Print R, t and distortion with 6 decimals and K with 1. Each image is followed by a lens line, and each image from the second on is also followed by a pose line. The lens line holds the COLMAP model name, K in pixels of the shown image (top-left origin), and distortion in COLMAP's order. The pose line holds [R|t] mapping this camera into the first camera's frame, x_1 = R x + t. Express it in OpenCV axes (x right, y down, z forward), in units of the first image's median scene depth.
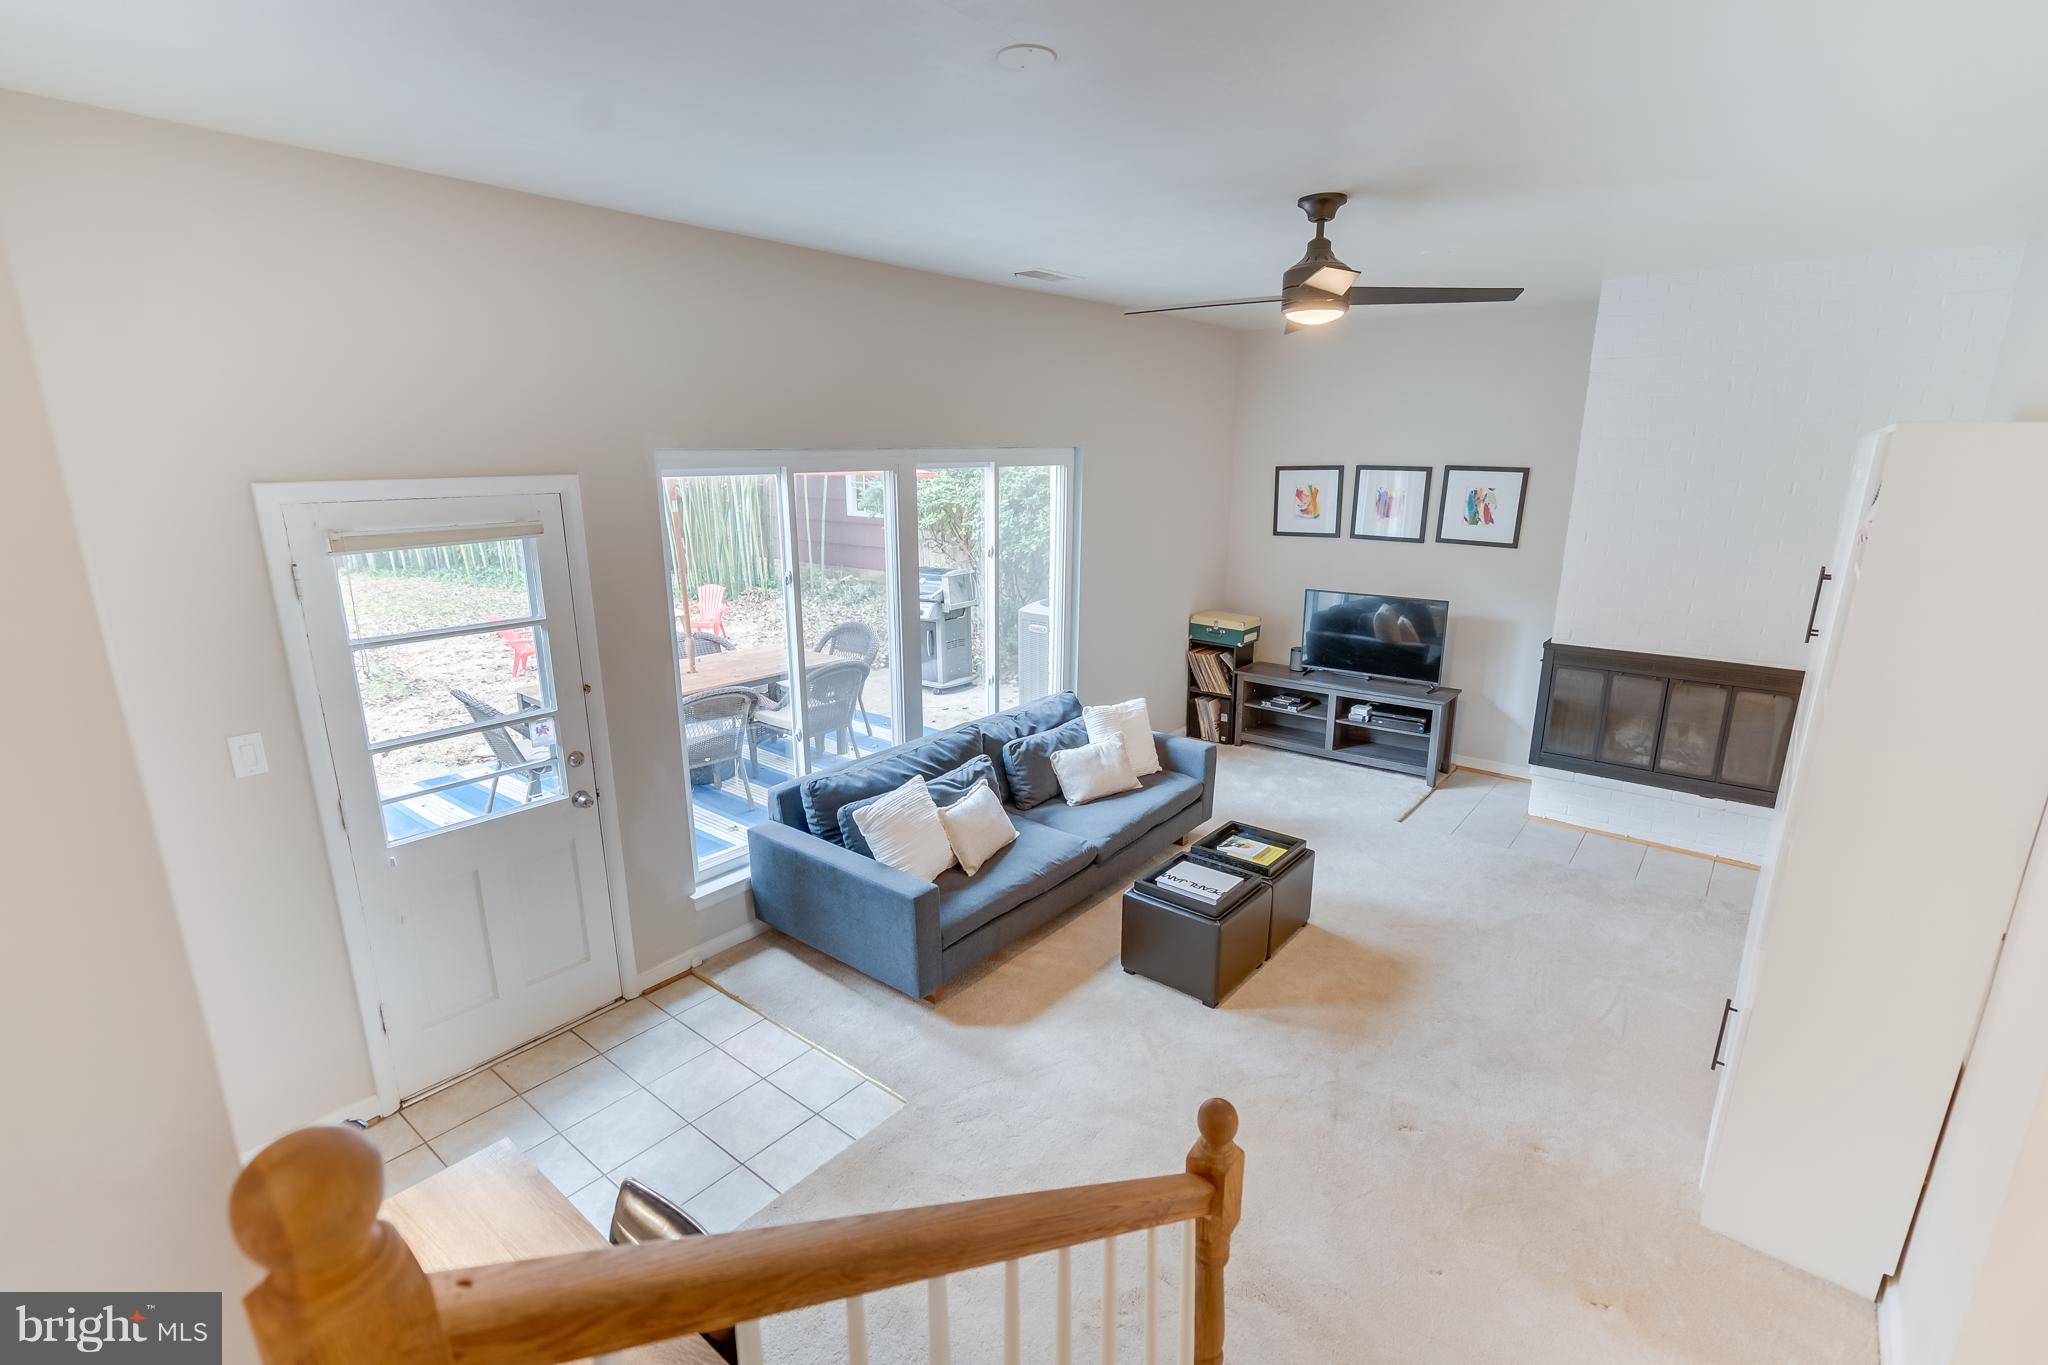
lens RADIAL K [[935.0, 0, 1022.0], [0, 935.0, 692.4], [0, 0, 1]] dist [-0.002443, 0.000066]
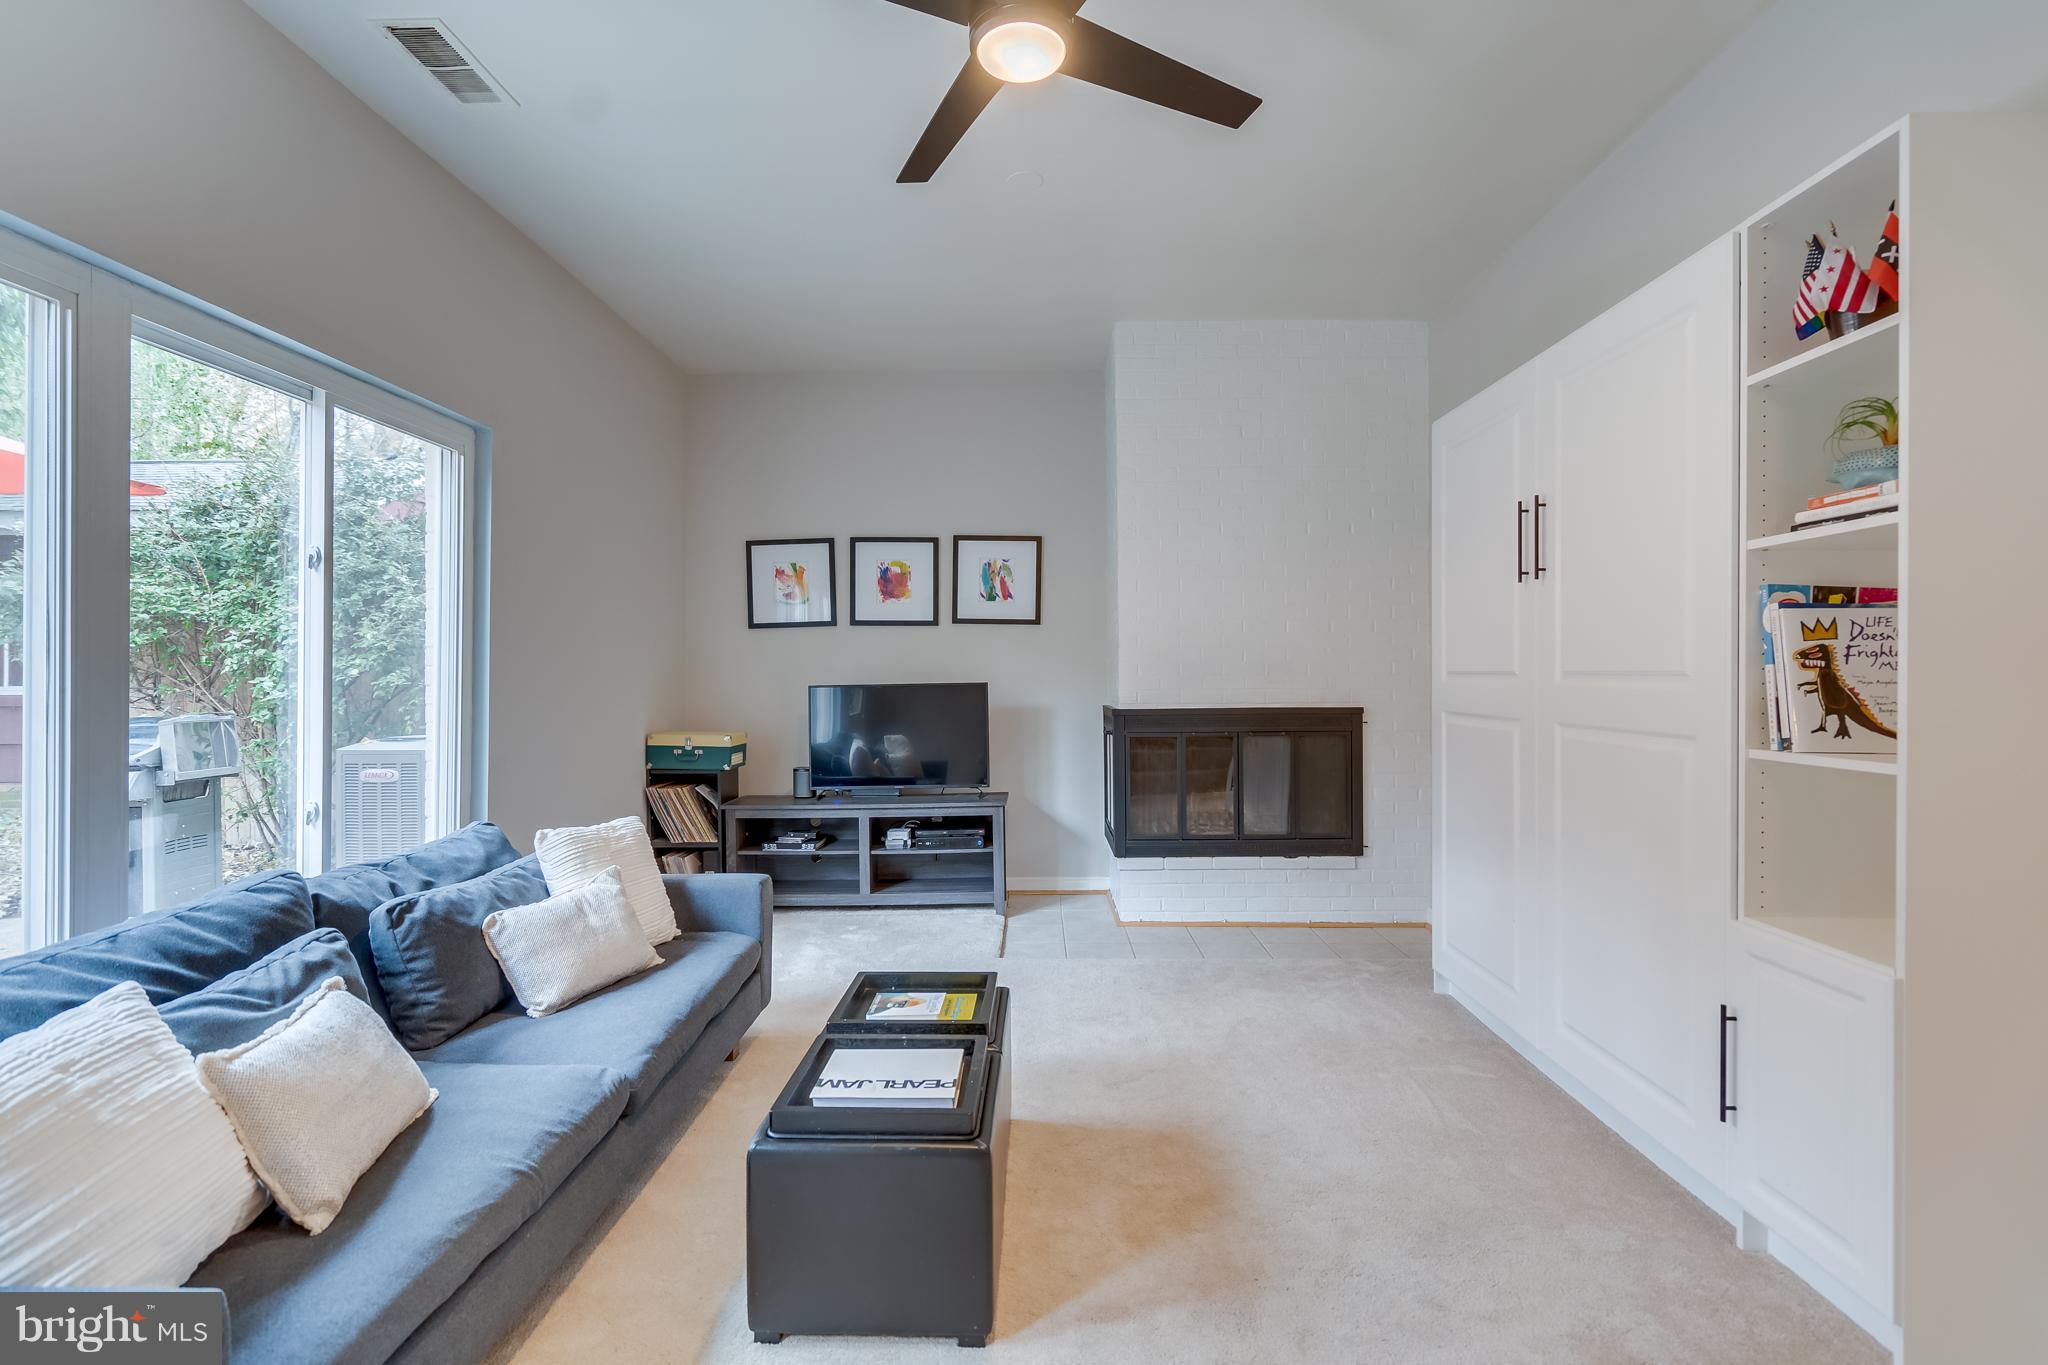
lens RADIAL K [[960.5, 0, 1022.7], [0, 960.5, 666.0], [0, 0, 1]] dist [-0.002266, 0.000230]
pose [[0.786882, 0.001215, 0.617102, -0.053934], [0.160532, 0.965166, -0.206599, 0.082303], [-0.595857, 0.261634, 0.759277, 0.389154]]
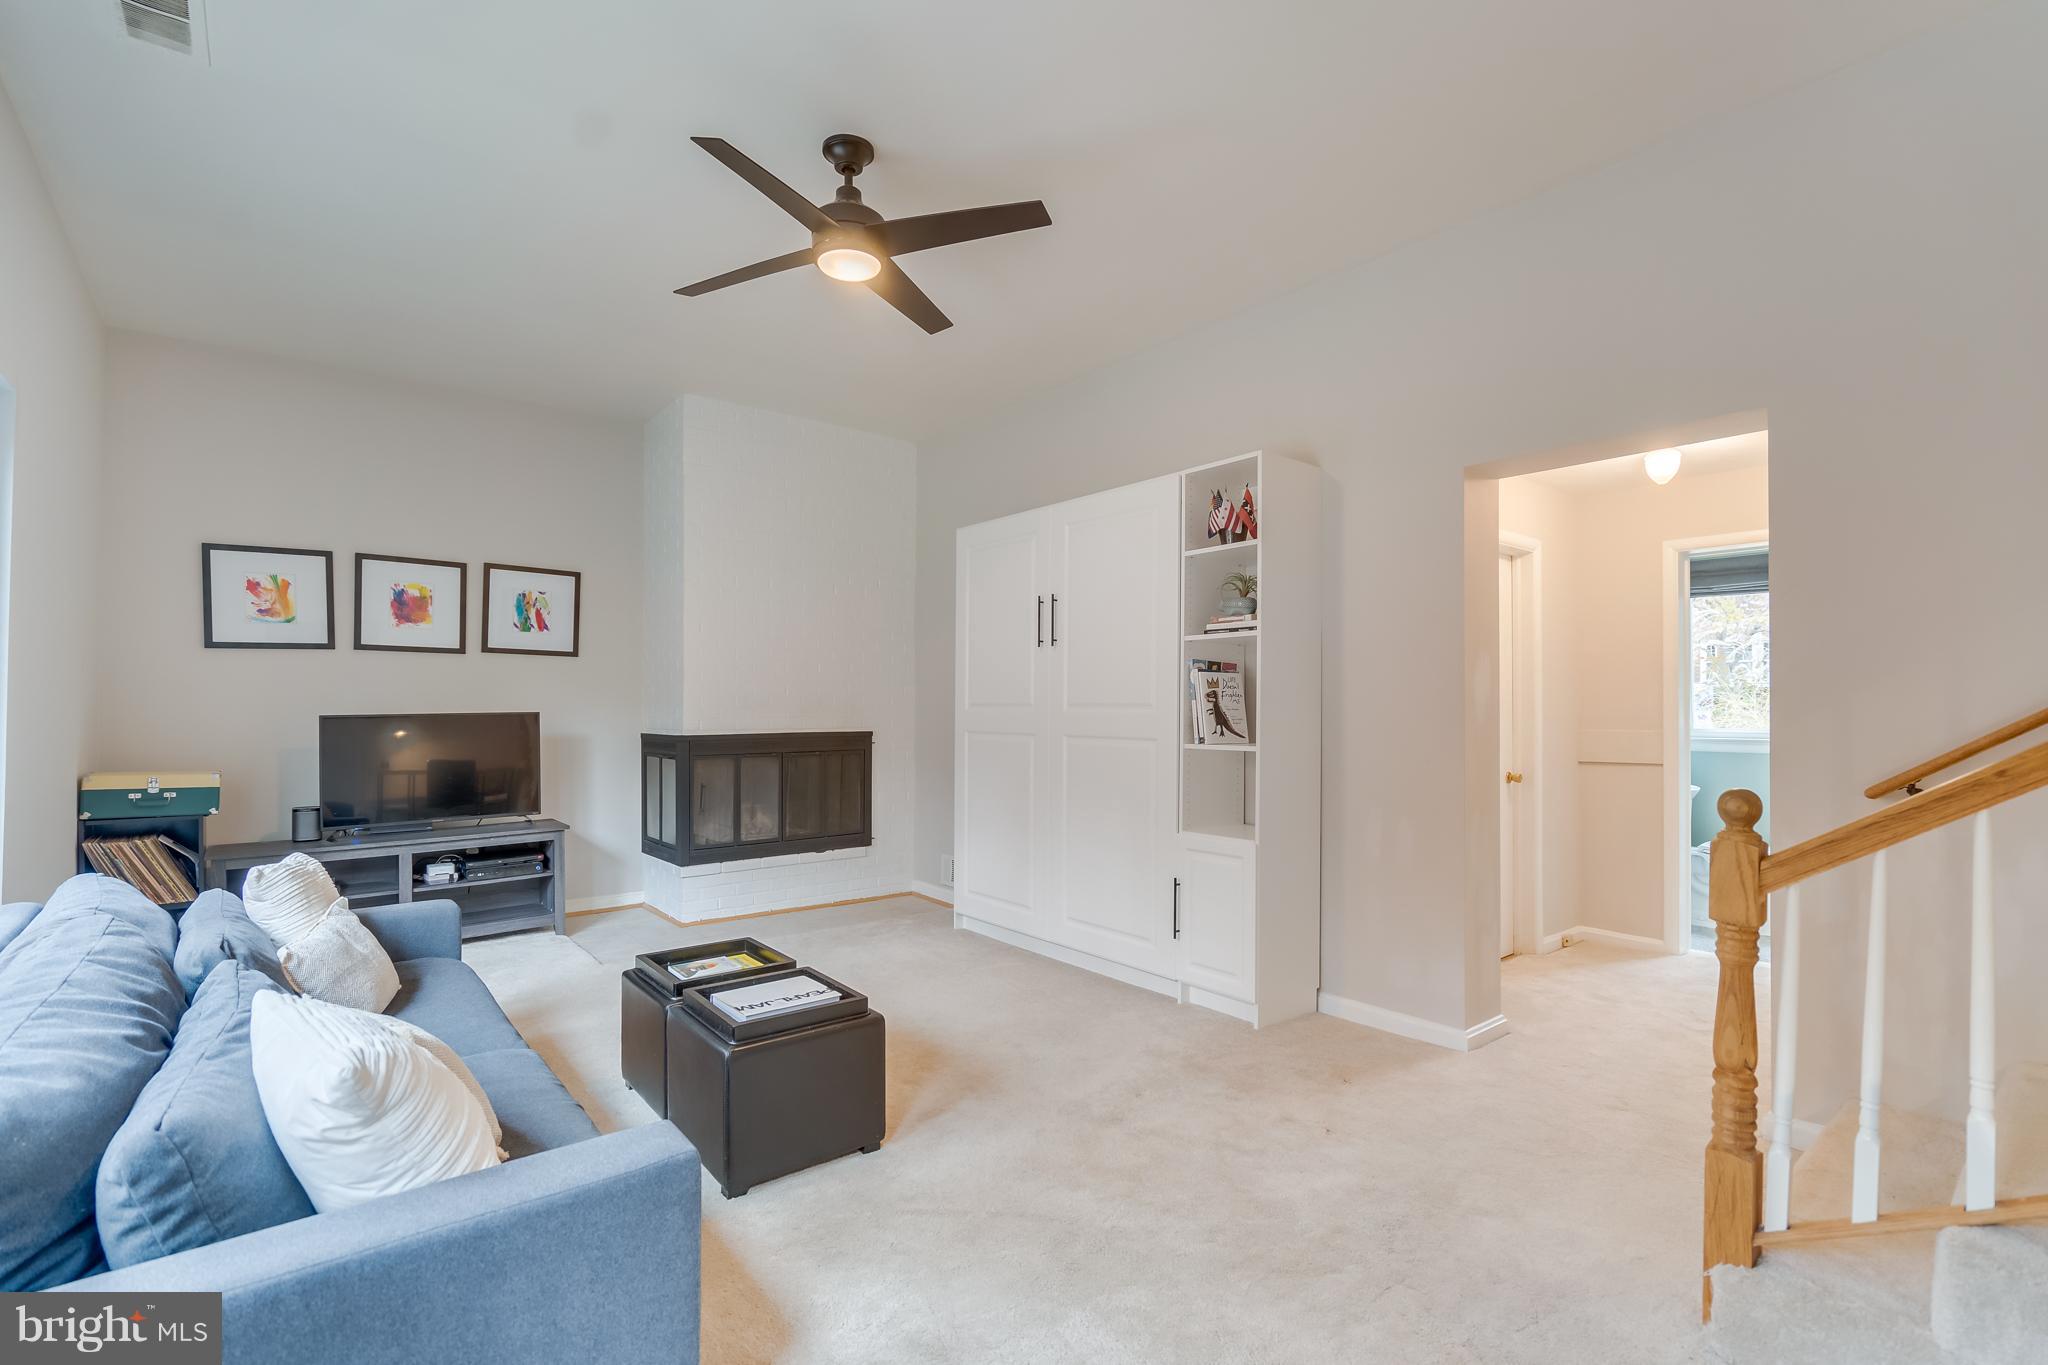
lens RADIAL K [[935.0, 0, 1022.0], [0, 935.0, 692.4], [0, 0, 1]] dist [-0.002443, 0.000066]
pose [[0.200724, 0.015011, 0.979533, -0.340442], [0.247155, 0.966762, -0.065462, 0.058119], [-0.947958, 0.255236, 0.190342, 0.493512]]
